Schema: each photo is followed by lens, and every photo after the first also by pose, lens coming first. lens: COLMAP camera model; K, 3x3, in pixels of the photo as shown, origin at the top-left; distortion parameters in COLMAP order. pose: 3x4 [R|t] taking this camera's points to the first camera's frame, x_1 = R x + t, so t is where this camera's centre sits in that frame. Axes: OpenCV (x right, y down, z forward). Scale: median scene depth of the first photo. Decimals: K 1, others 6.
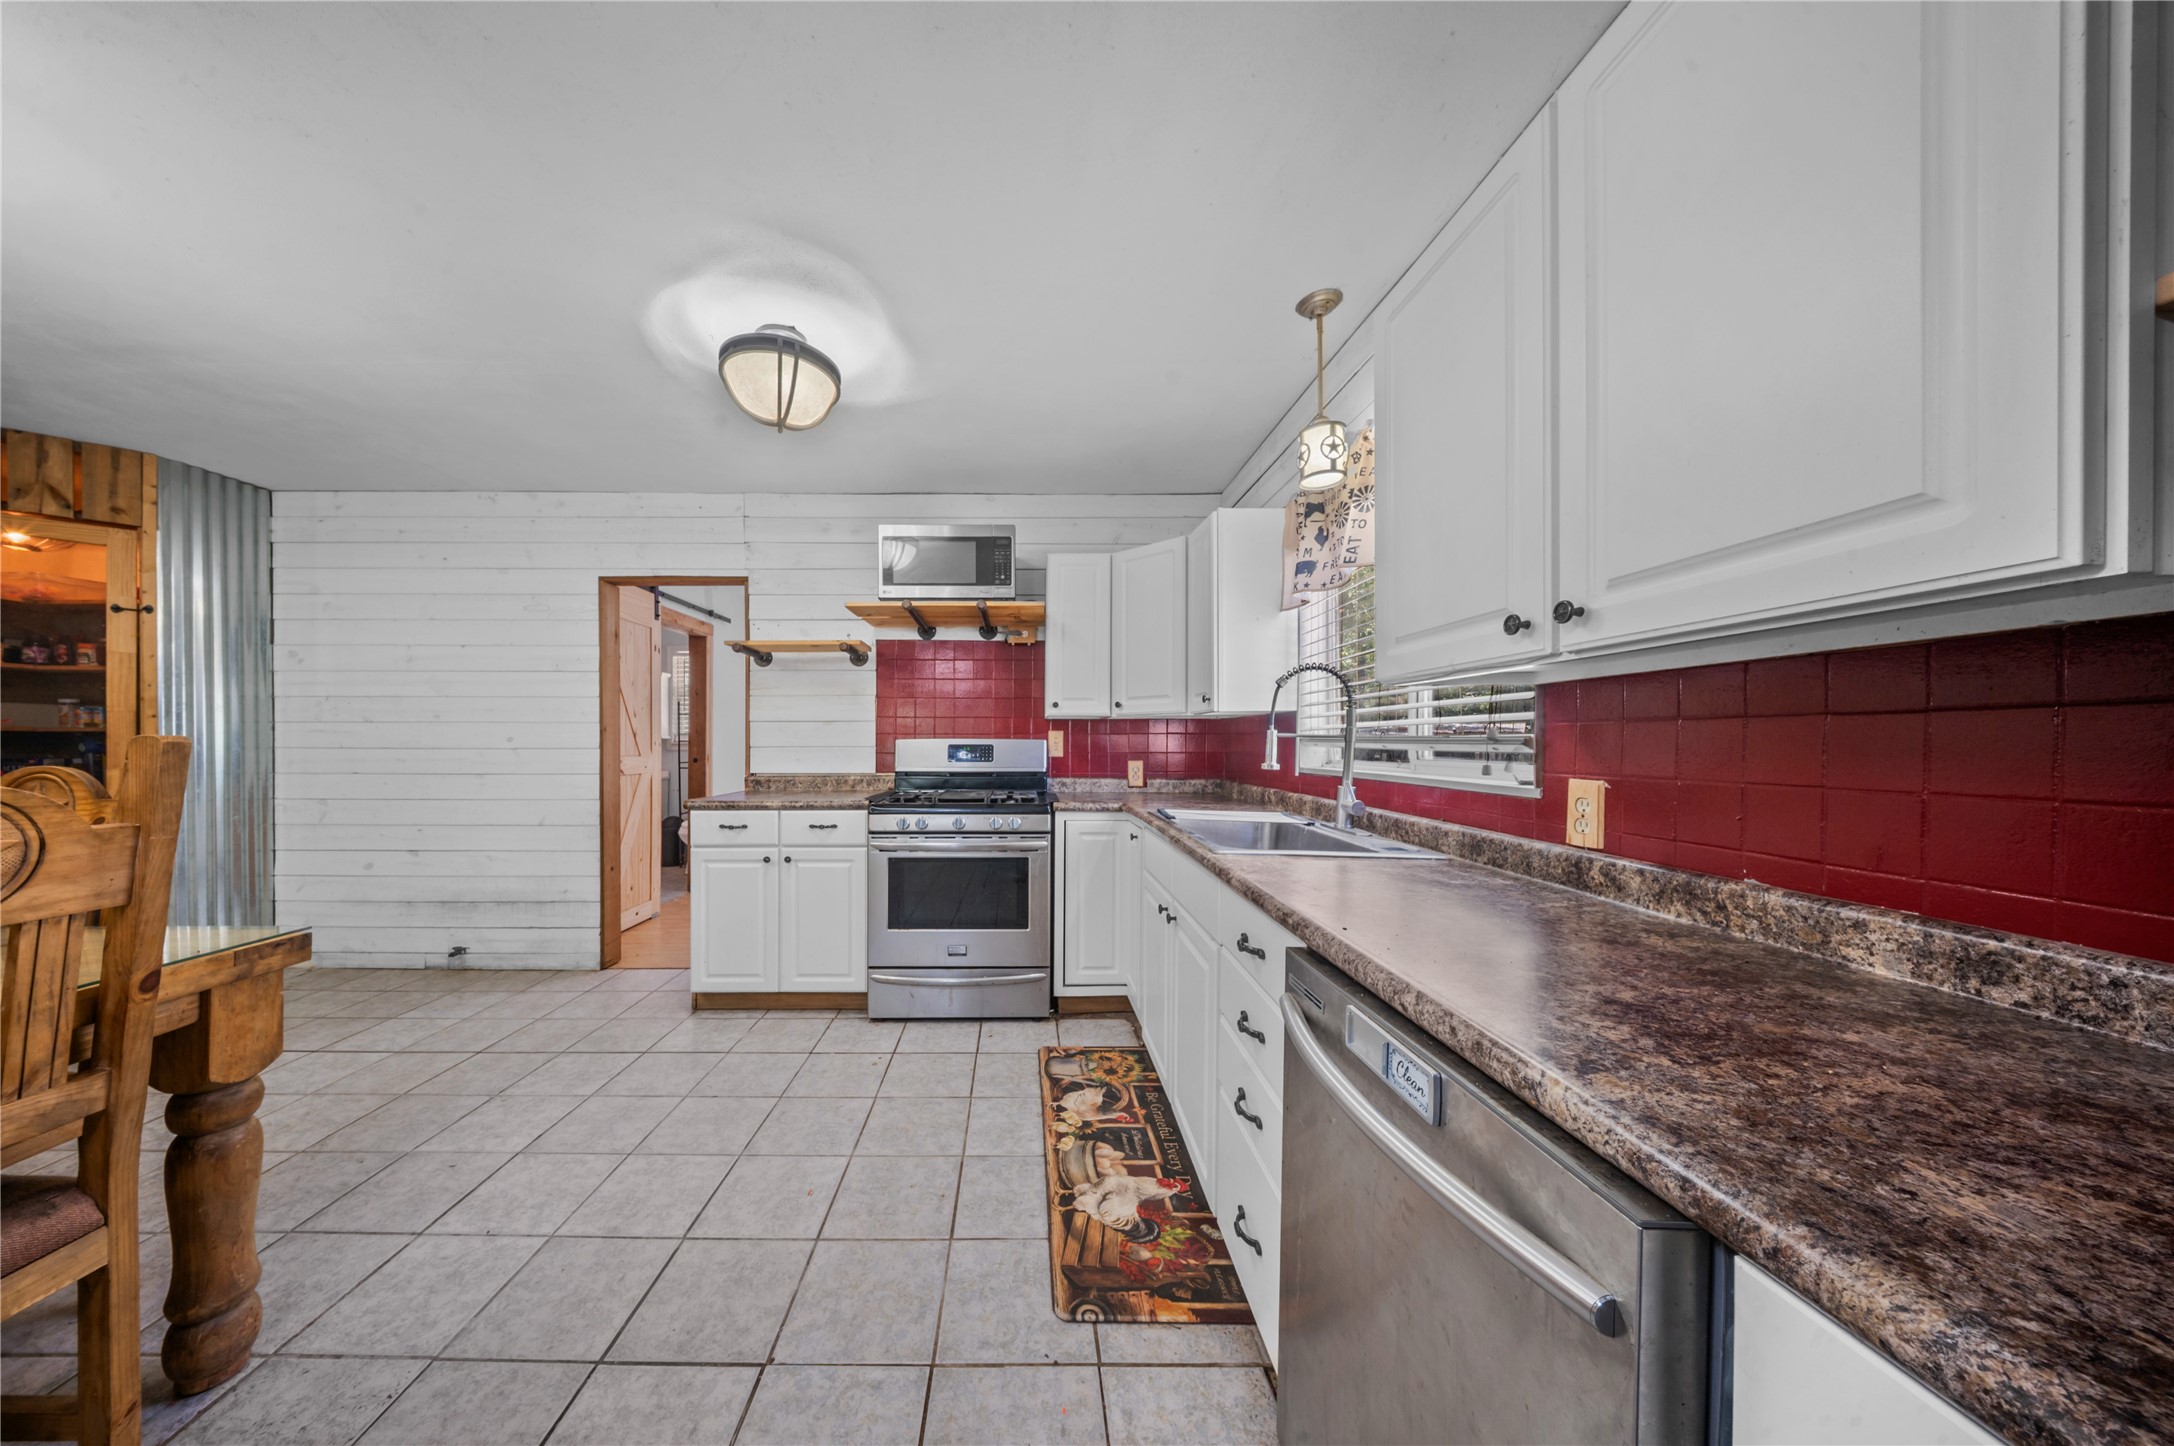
lens RADIAL K [[645.9, 0, 1007.2], [0, 645.9, 754.1], [0, 0, 1]] dist [-0.000810, -0.000636]
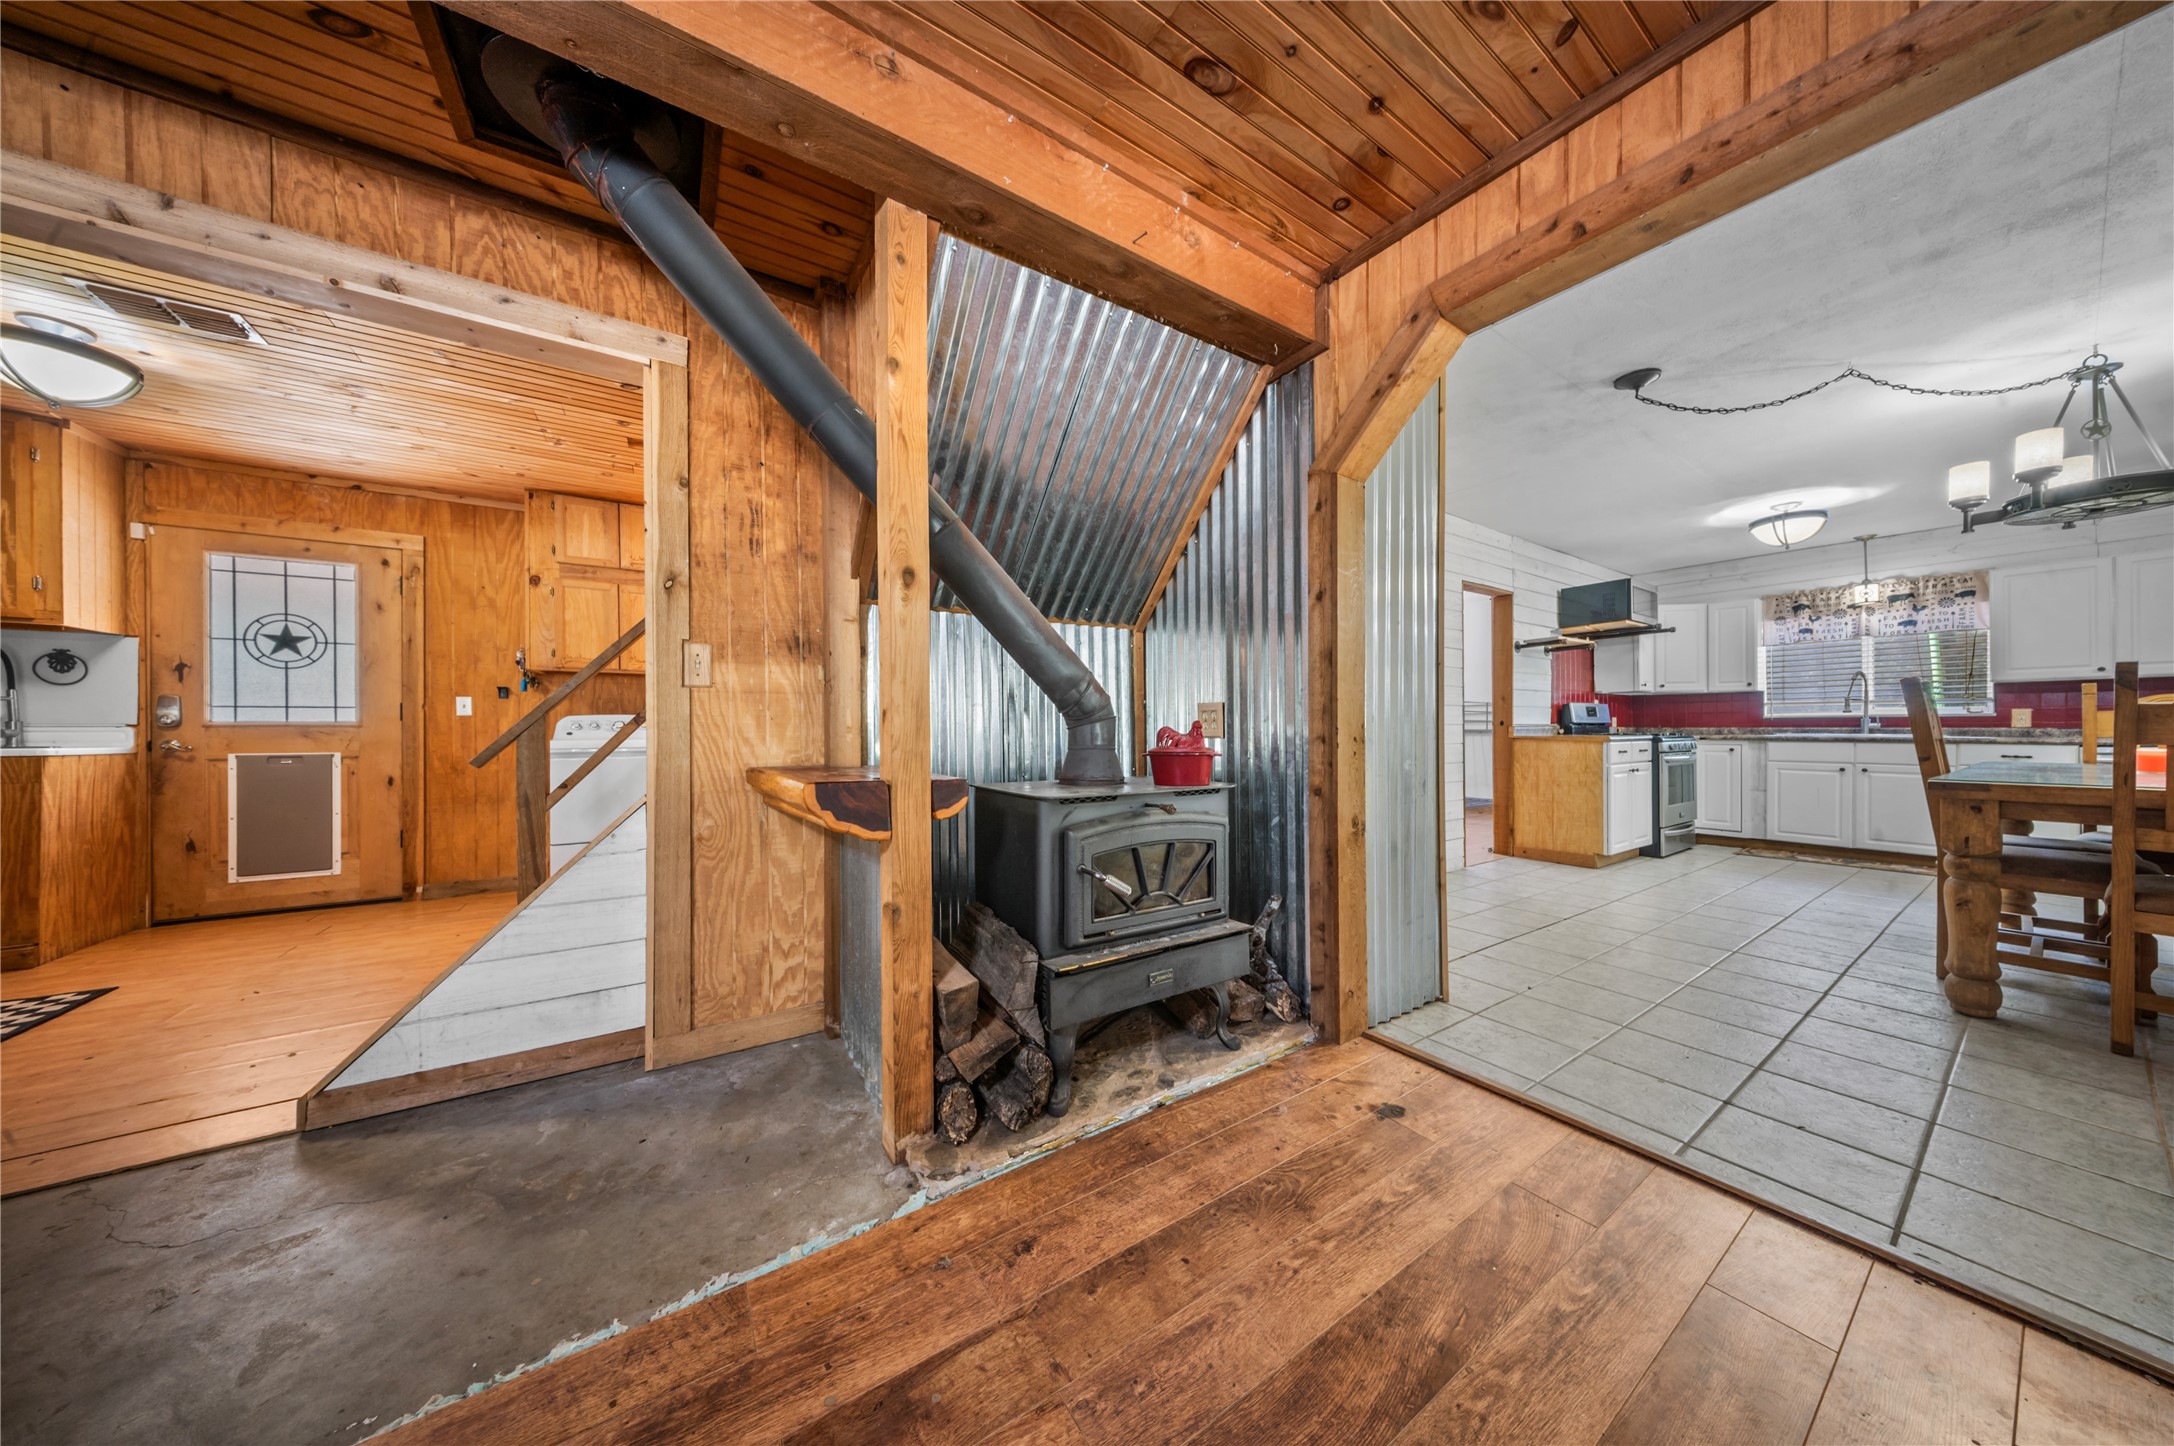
lens RADIAL K [[645.9, 0, 1089.3], [0, 645.9, 728.3], [0, 0, 1]] dist [-0.000810, -0.000636]
pose [[0.835925, -0.016000, 0.548610, -2.611795], [0.022583, 0.999731, -0.005253, 0.023778], [-0.548378, 0.016780, 0.836062, 0.388436]]
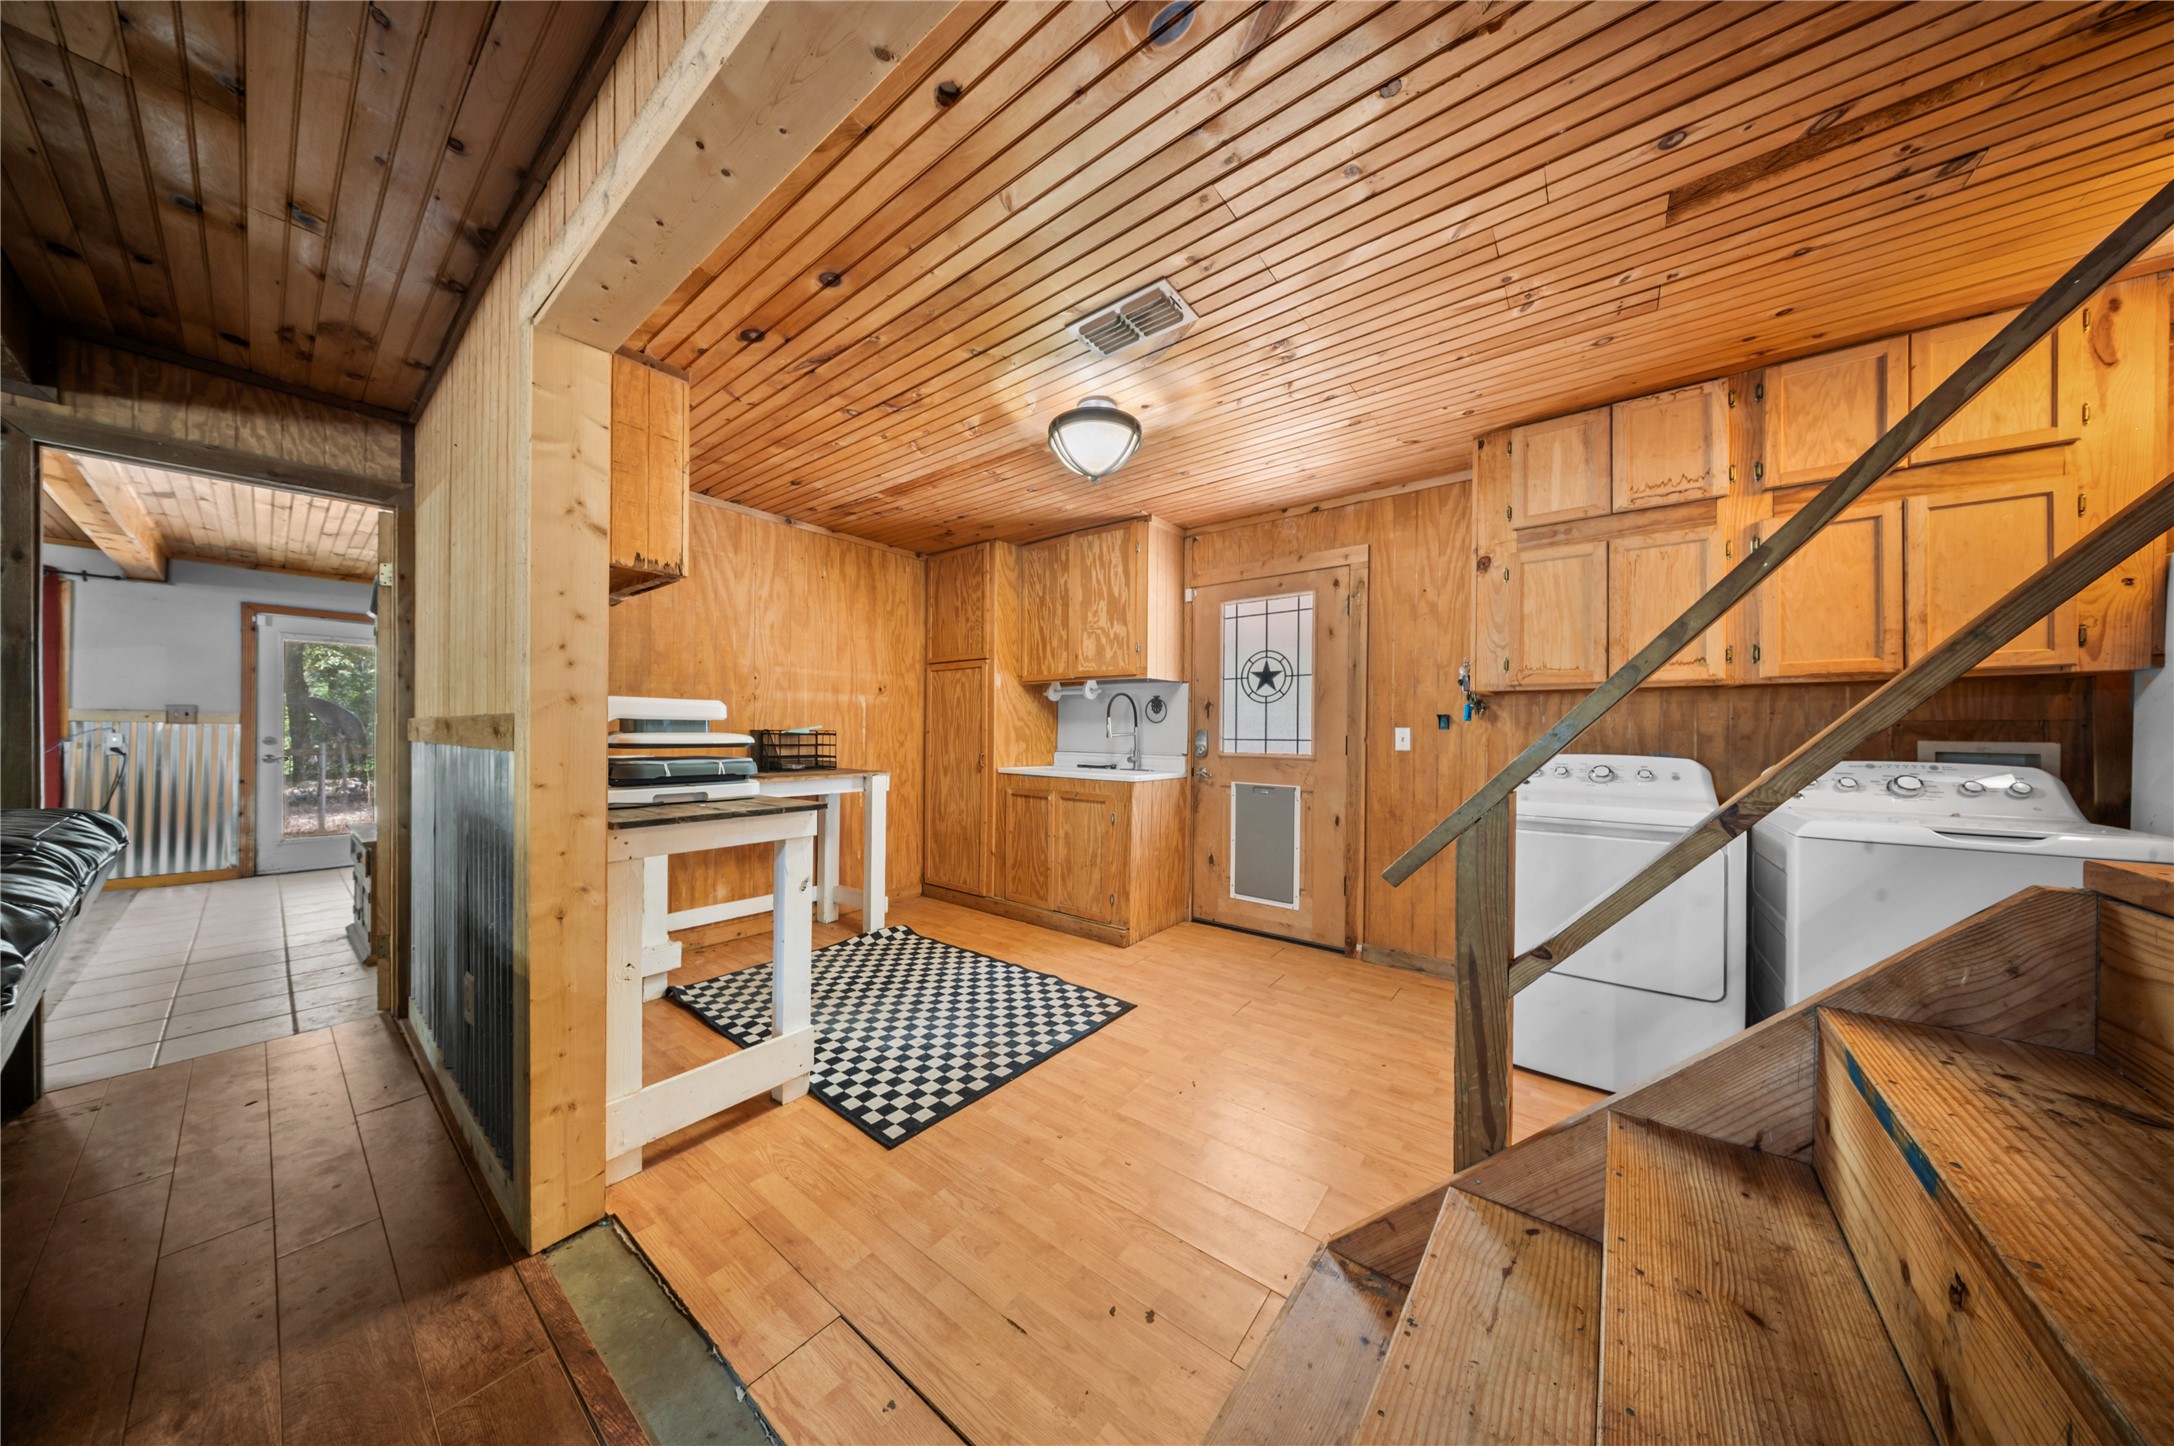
lens RADIAL K [[645.9, 0, 1079.1], [0, 645.9, 734.4], [0, 0, 1]] dist [-0.000810, -0.000636]
pose [[0.779286, -0.001051, -0.626668, -2.708864], [-0.010213, 0.999844, -0.014377, -0.051450], [0.626586, 0.017604, 0.779154, 1.067970]]
